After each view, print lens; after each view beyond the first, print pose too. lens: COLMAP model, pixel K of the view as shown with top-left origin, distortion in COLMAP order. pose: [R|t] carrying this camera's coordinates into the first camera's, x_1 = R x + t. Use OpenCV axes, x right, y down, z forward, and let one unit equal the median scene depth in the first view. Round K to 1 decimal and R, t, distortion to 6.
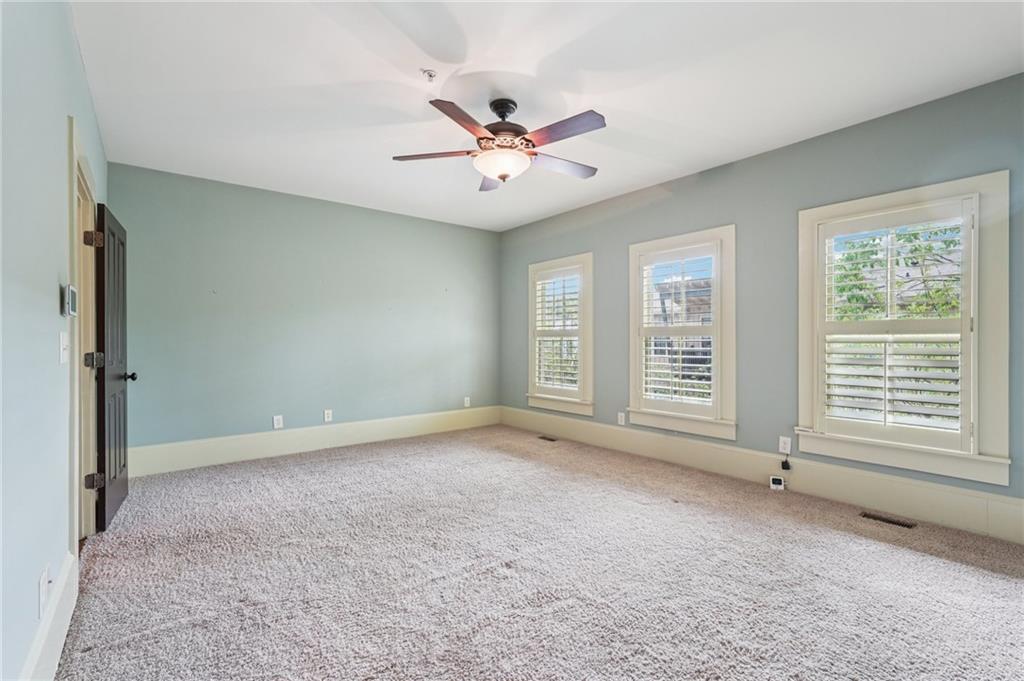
lens RADIAL K [[451.9, 0, 512.0], [0, 451.9, 340.5], [0, 0, 1]] dist [-0.015921, 0.000295]
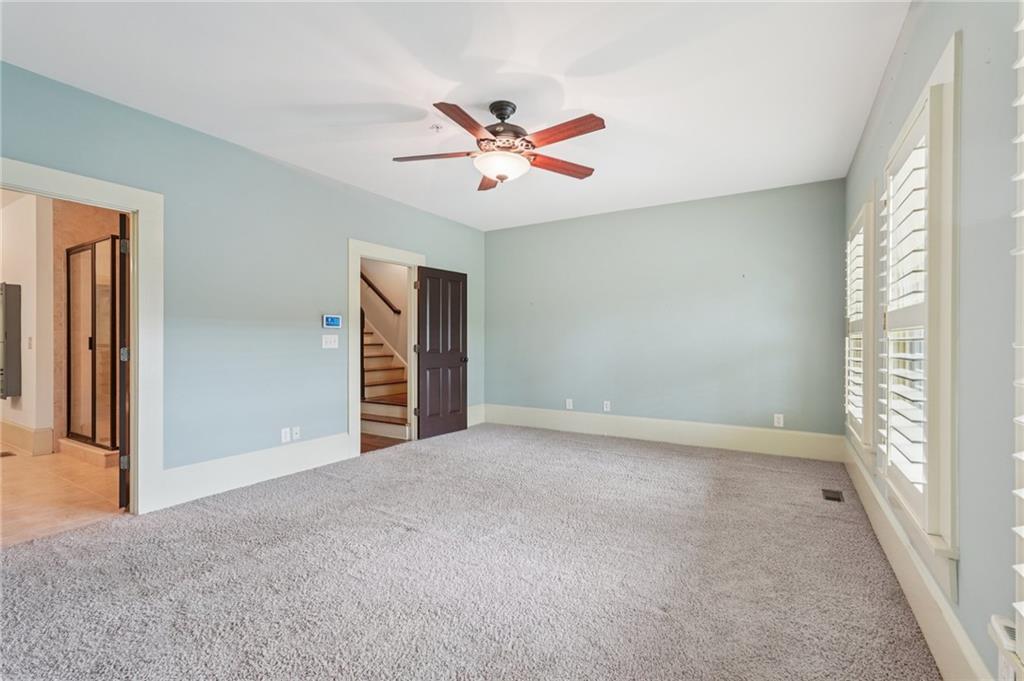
lens RADIAL K [[451.9, 0, 512.0], [0, 451.9, 340.5], [0, 0, 1]] dist [-0.015921, 0.000295]
pose [[0.339949, 0.006479, -0.940421, 0.761348], [-0.000689, 0.999978, 0.006640, -0.003337], [0.940444, -0.001609, 0.339946, 0.544771]]
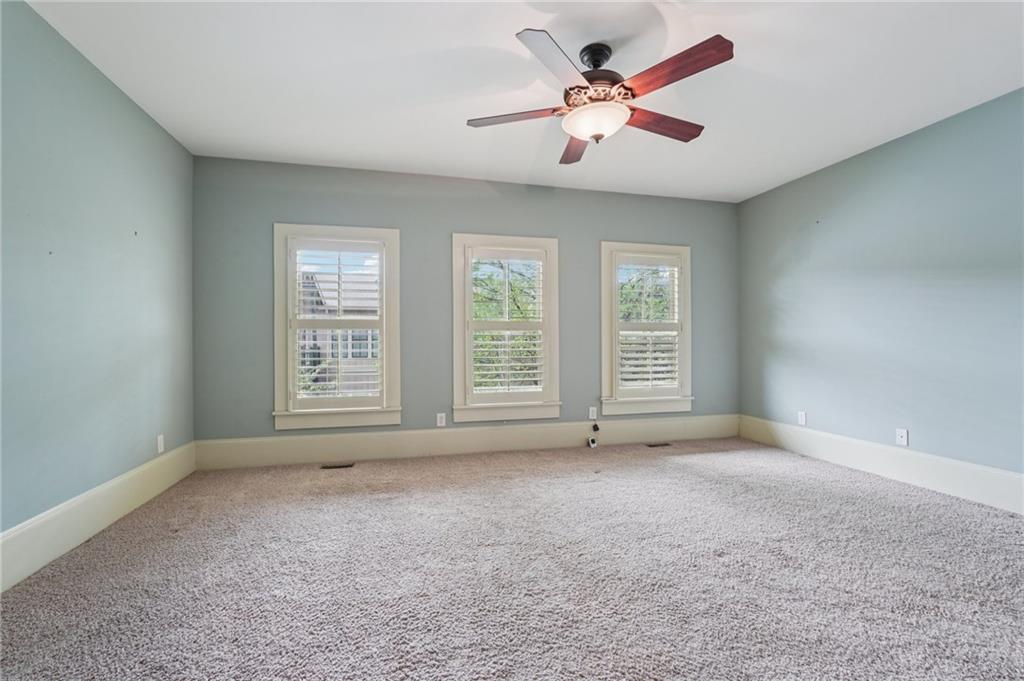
lens RADIAL K [[459.2, 0, 512.0], [0, 459.2, 340.5], [0, 0, 1]] dist [-0.000539, 0.000100]
pose [[0.419801, -0.003028, 0.907611, -0.717934], [-0.001755, 0.999990, 0.004148, 0.010326], [-0.907614, -0.003335, 0.419791, 0.624751]]
